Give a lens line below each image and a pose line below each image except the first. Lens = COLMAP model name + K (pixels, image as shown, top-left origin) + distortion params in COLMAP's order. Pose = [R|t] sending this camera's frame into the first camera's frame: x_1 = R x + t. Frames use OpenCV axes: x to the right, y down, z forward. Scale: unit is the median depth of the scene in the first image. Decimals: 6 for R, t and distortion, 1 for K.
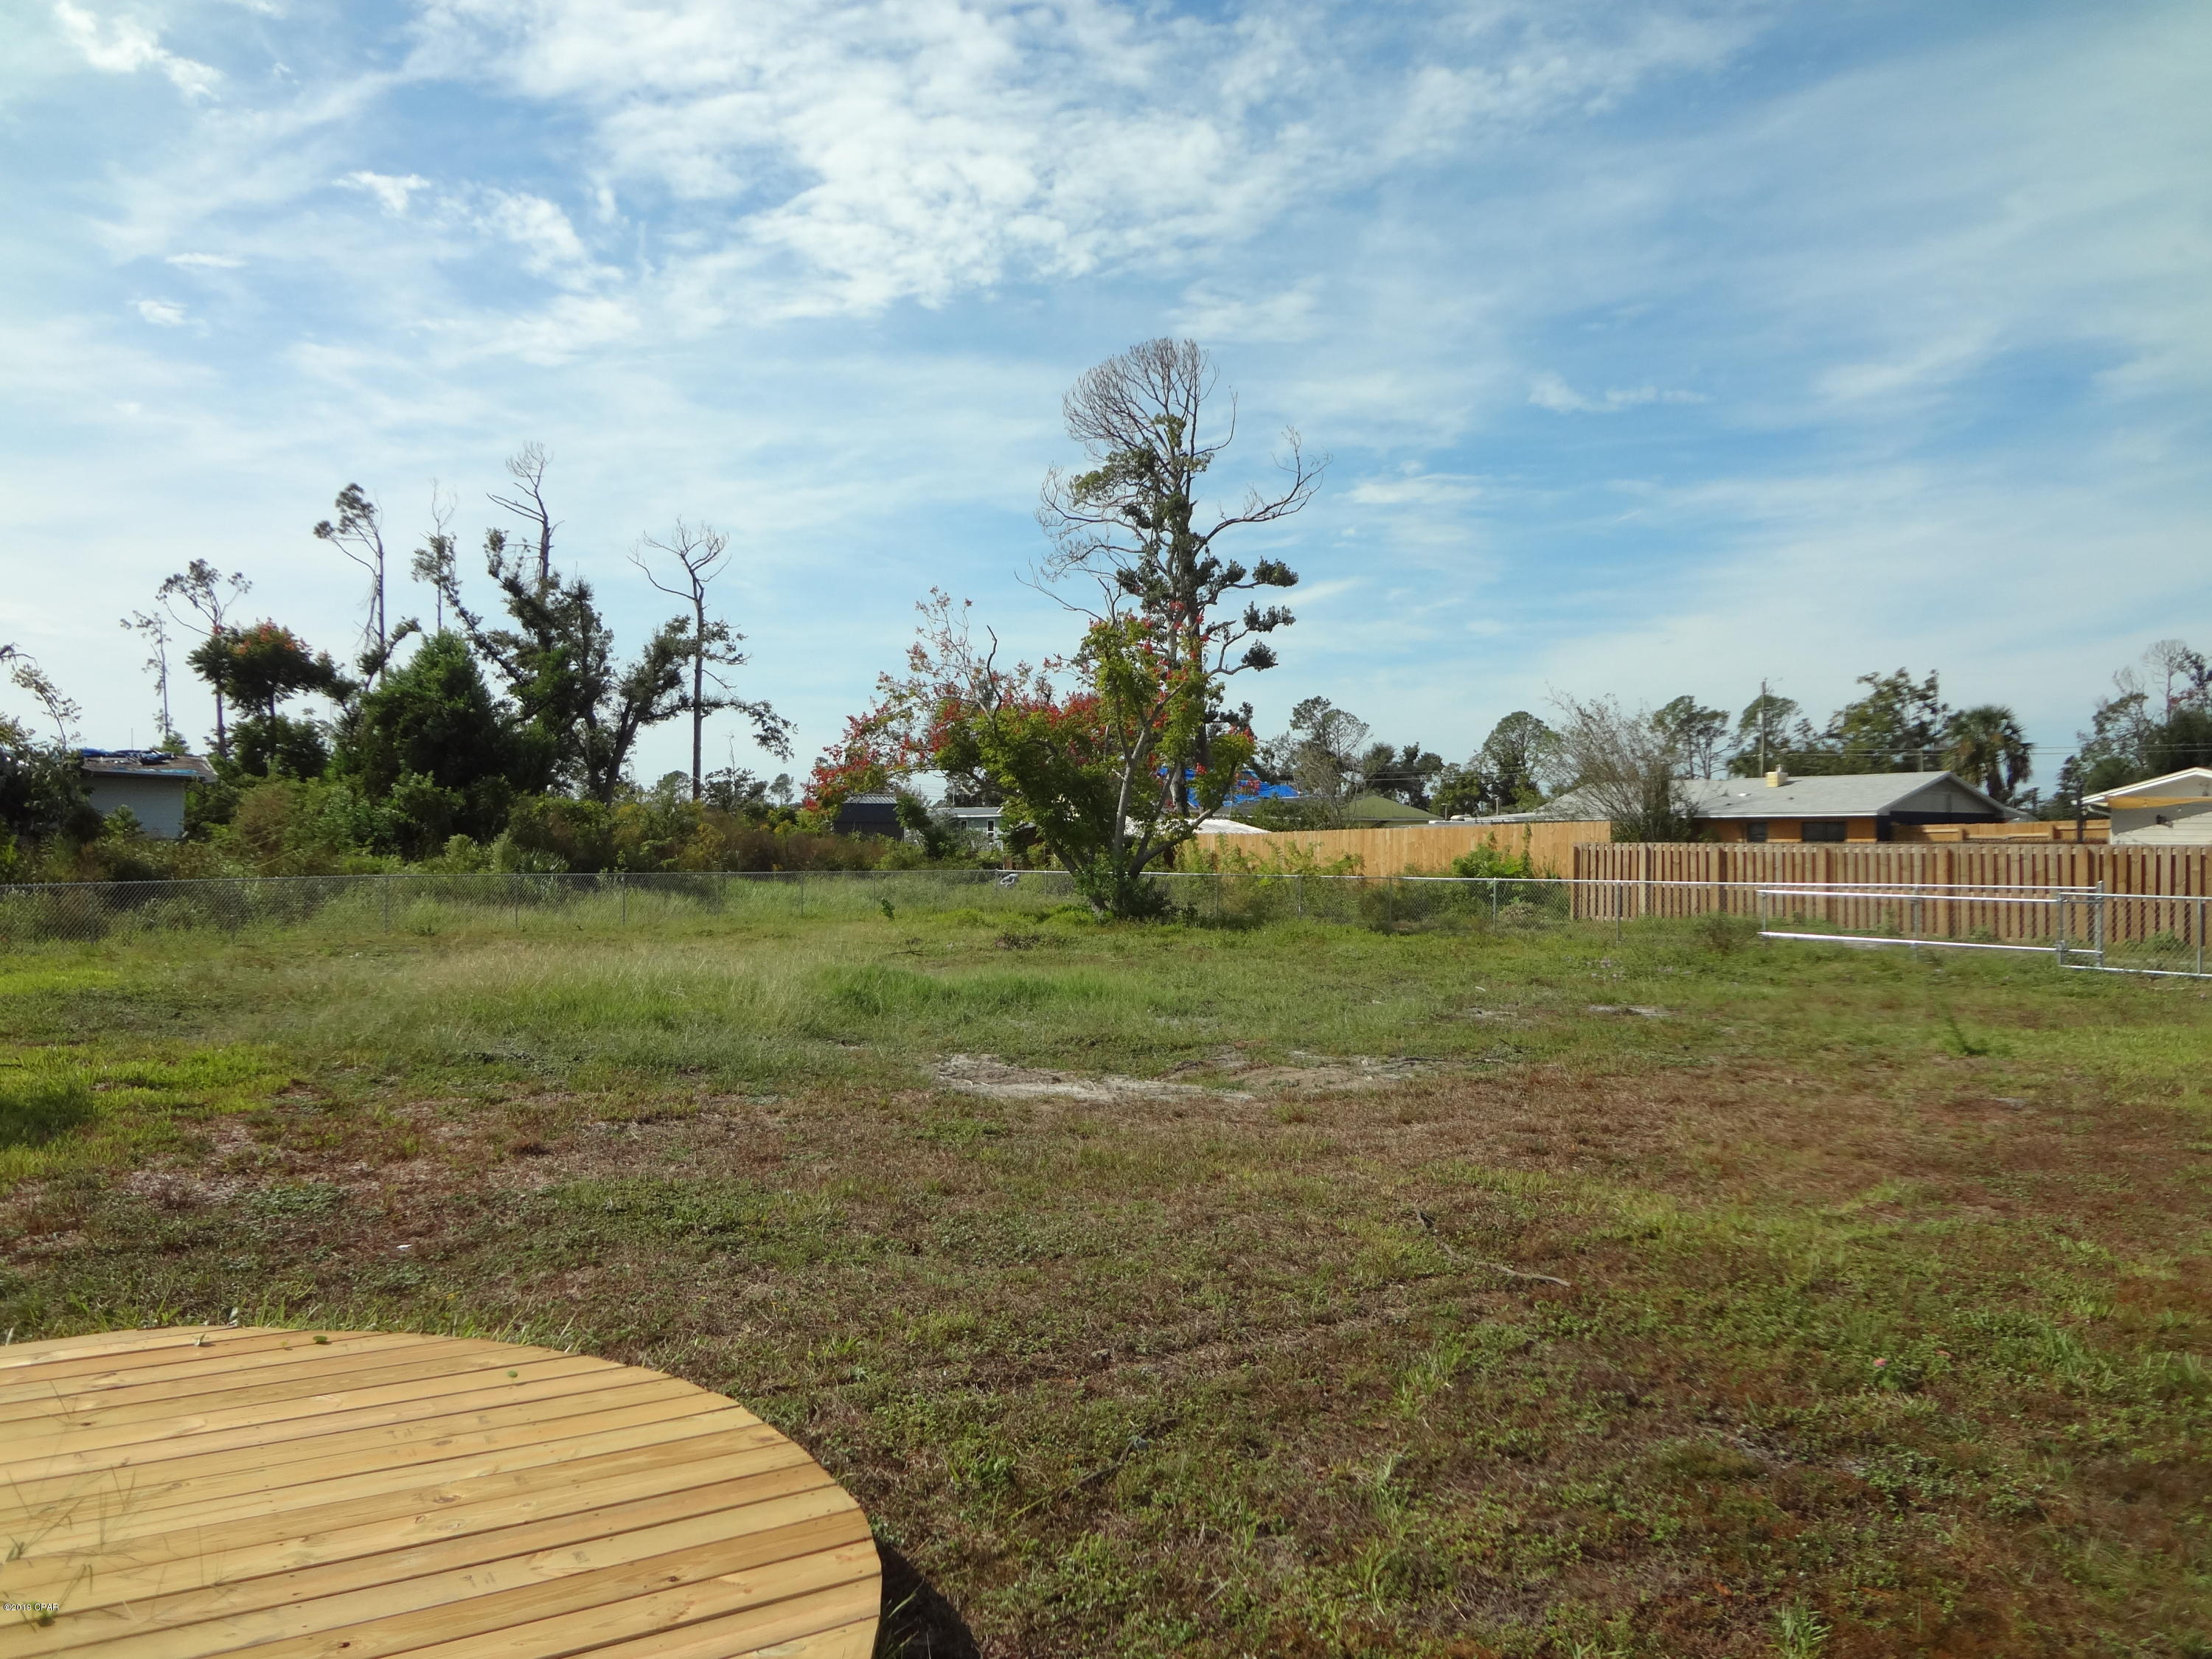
lens RADIAL K [[1637.9, 0, 1108.1], [0, 1637.9, 778.7], [0, 0, 1]] dist [-0.060970, 0.005614]
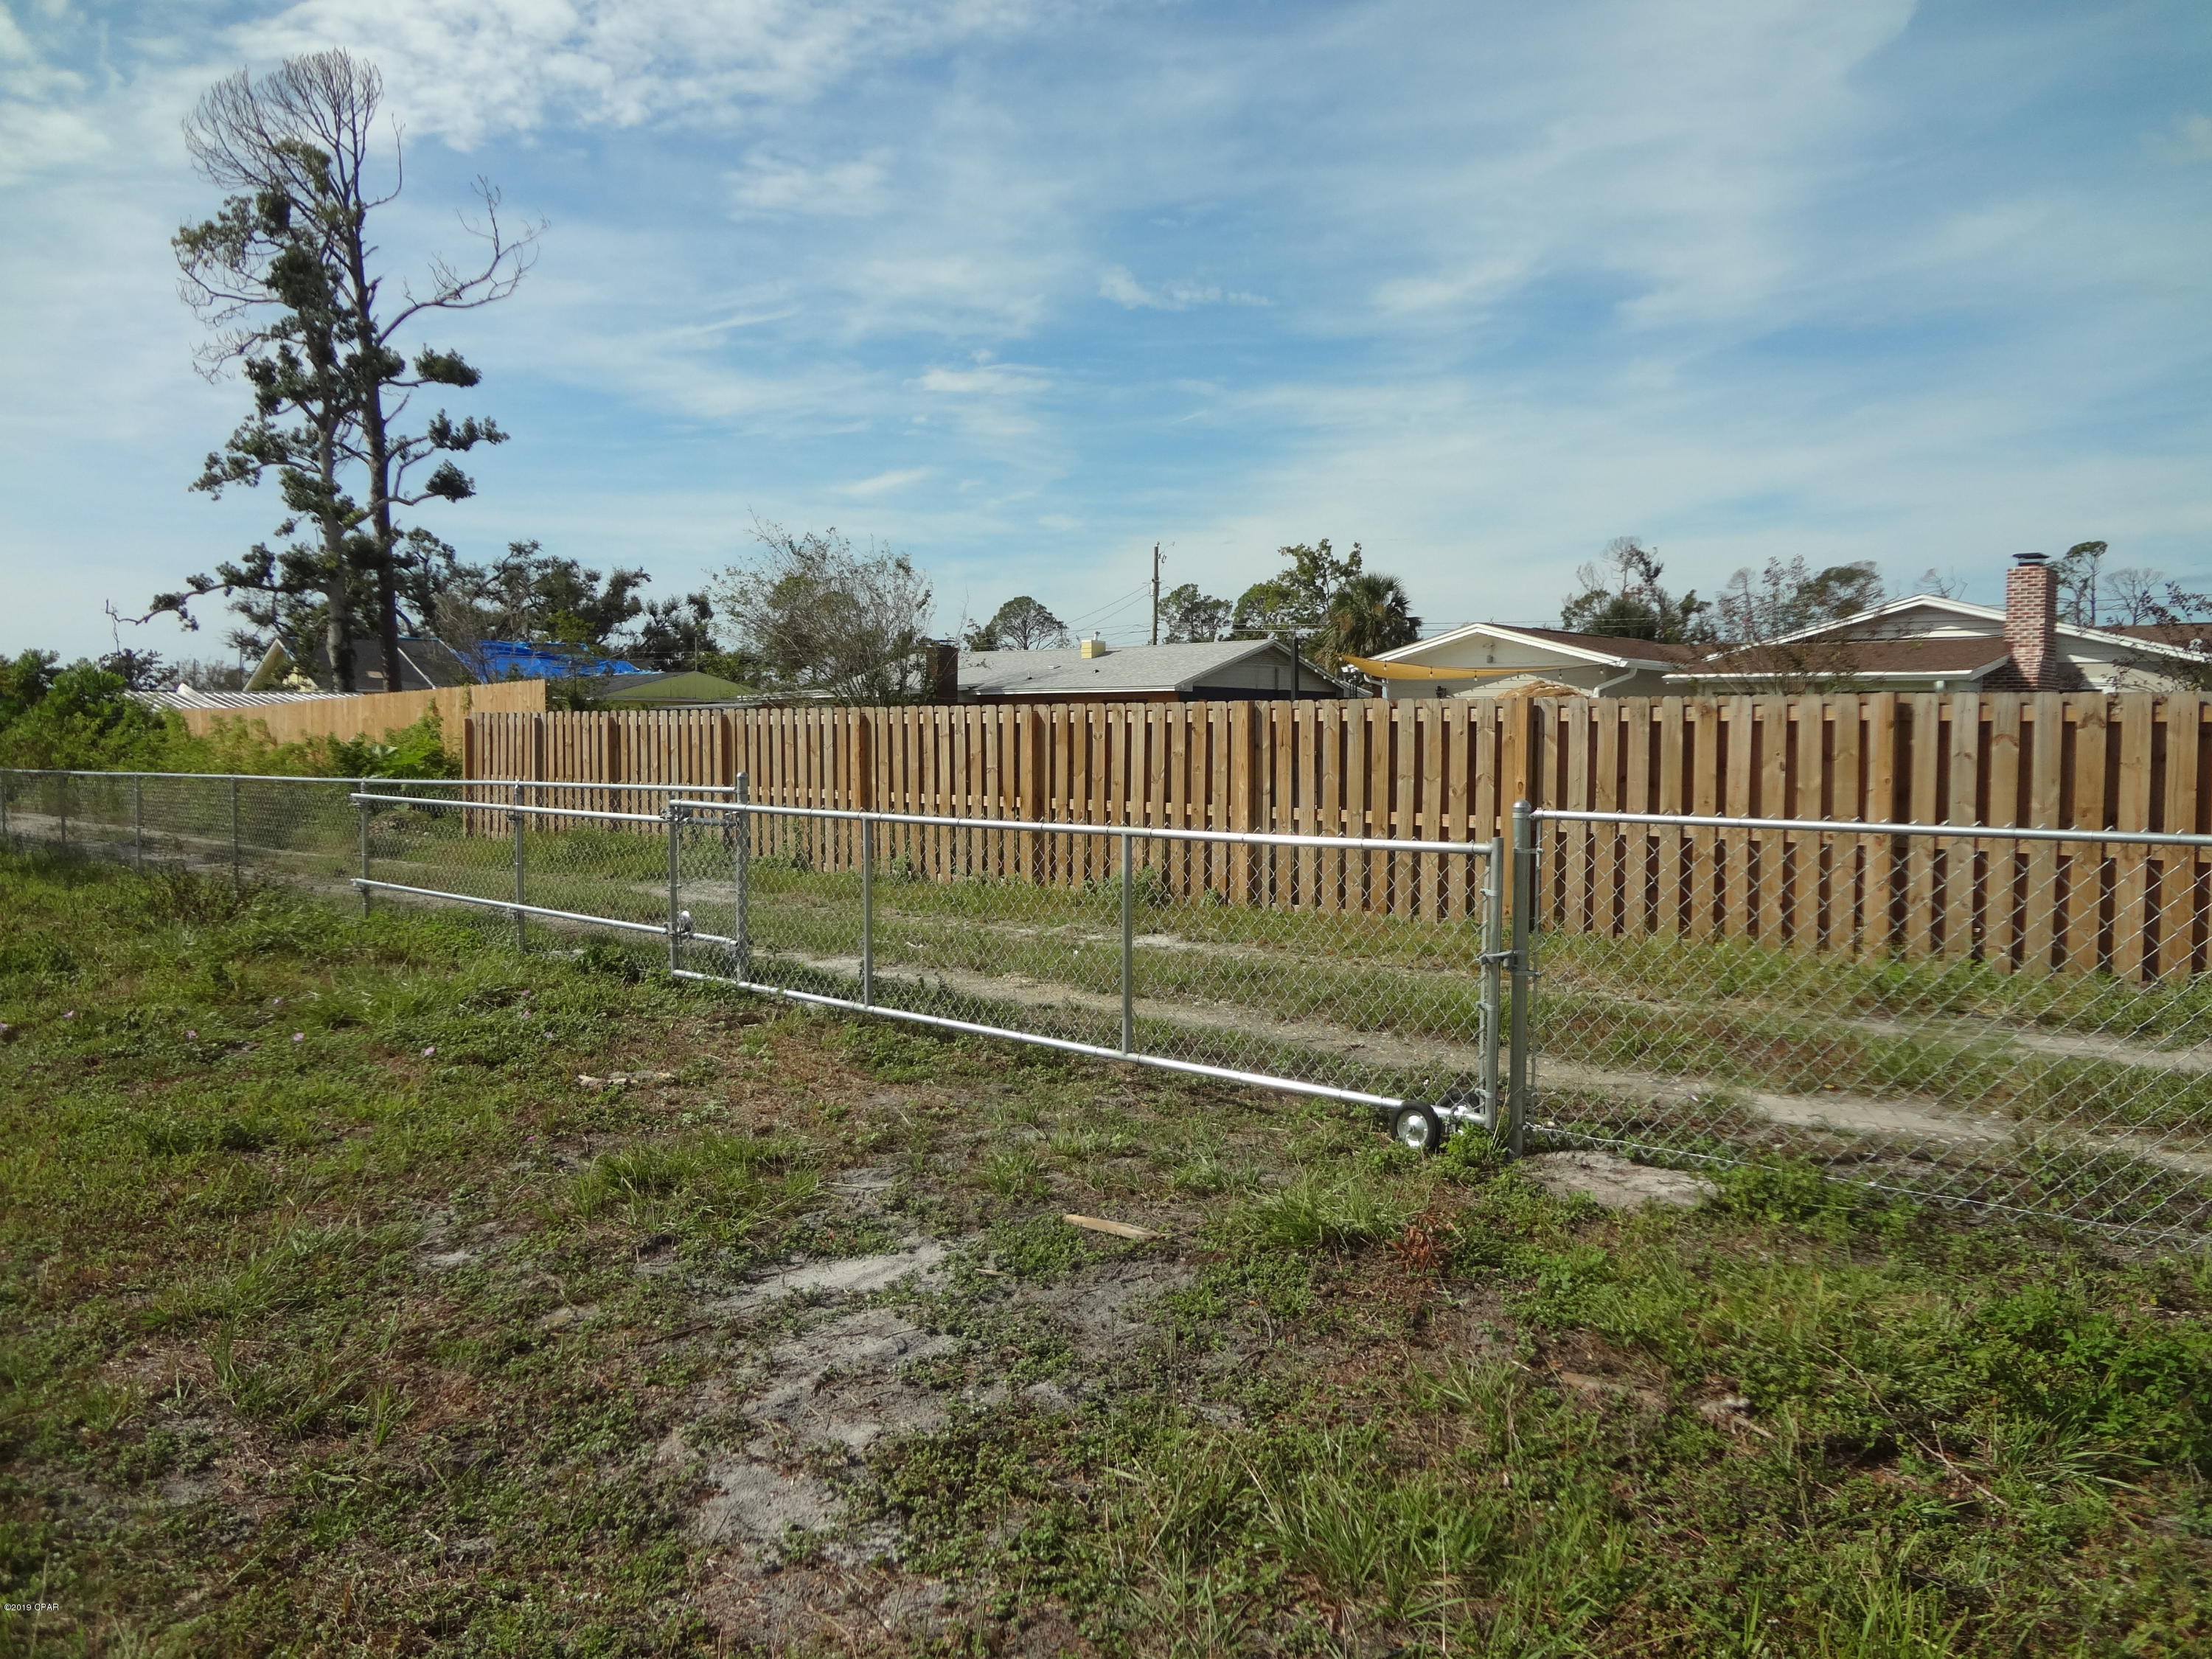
lens RADIAL K [[1646.0, 0, 1106.0], [0, 1646.0, 829.5], [0, 0, 1]] dist [-0.054399, 0.006949]
pose [[0.966552, -0.014999, 0.256030, 0.131076], [-0.009589, 0.995477, 0.094518, 0.008118], [-0.256290, -0.093812, 0.962037, 0.120210]]
